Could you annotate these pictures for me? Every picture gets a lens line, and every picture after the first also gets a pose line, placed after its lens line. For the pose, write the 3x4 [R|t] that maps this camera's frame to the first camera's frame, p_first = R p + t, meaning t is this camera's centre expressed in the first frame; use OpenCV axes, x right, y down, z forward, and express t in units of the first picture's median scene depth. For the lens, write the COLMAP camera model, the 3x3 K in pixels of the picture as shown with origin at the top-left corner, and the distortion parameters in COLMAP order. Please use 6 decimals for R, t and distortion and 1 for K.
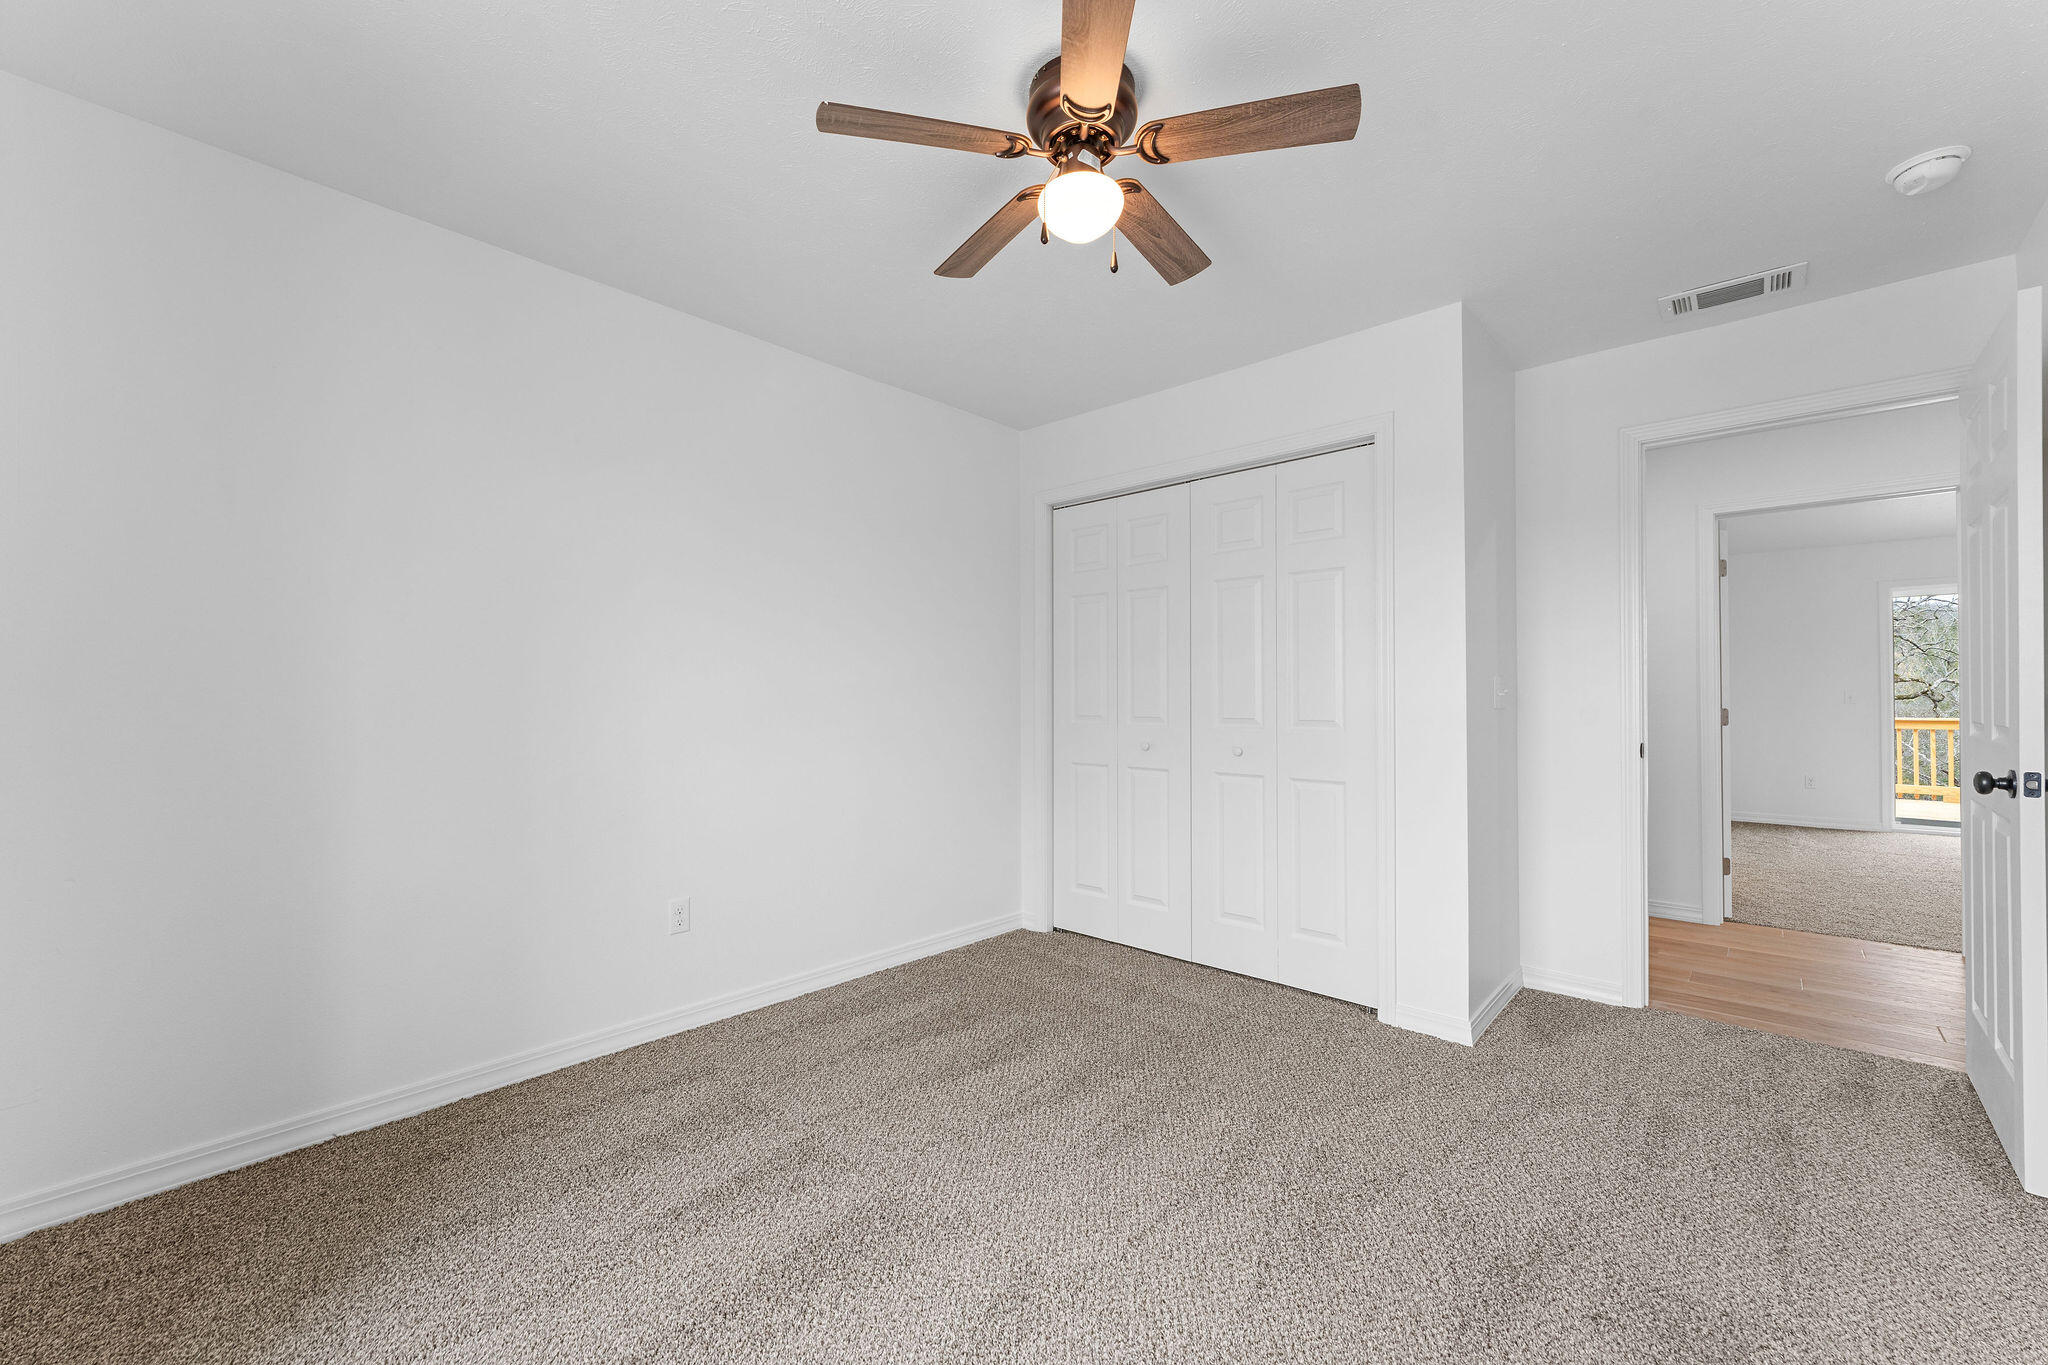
lens RADIAL K [[812.7, 0, 1027.2], [0, 812.7, 691.1], [0, 0, 1]] dist [0.002900, -0.000988]
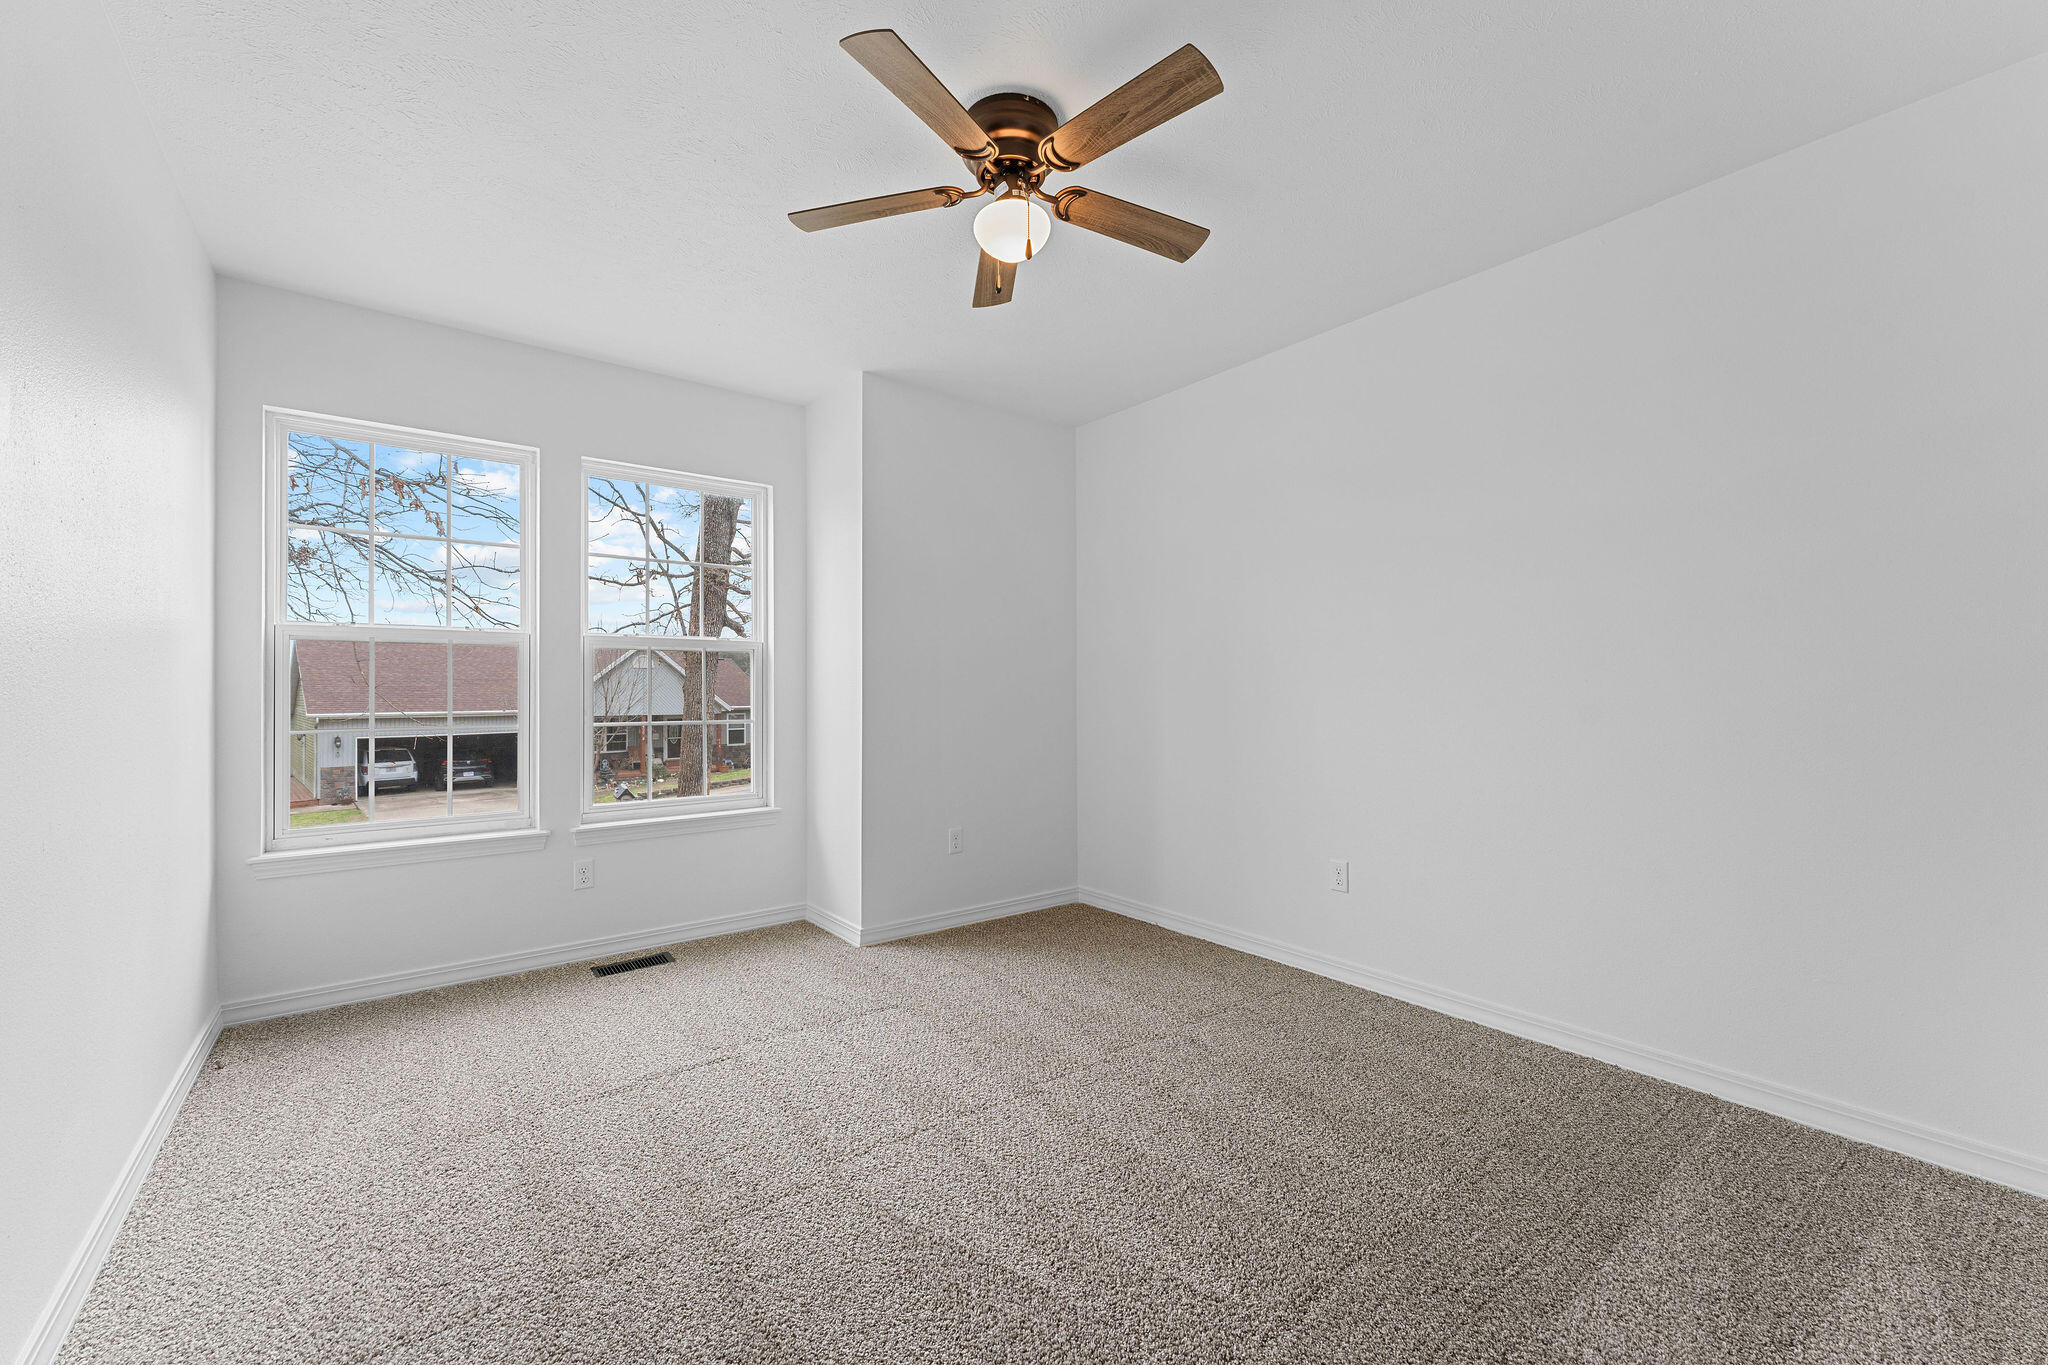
lens RADIAL K [[812.7, 0, 1017.3], [0, 812.7, 689.2], [0, 0, 1]] dist [0.002900, -0.000988]
pose [[-0.175603, -0.003190, -0.984456, 0.864898], [0.008138, 0.999956, -0.004692, 0.027902], [0.984427, -0.008835, -0.175569, 0.896118]]
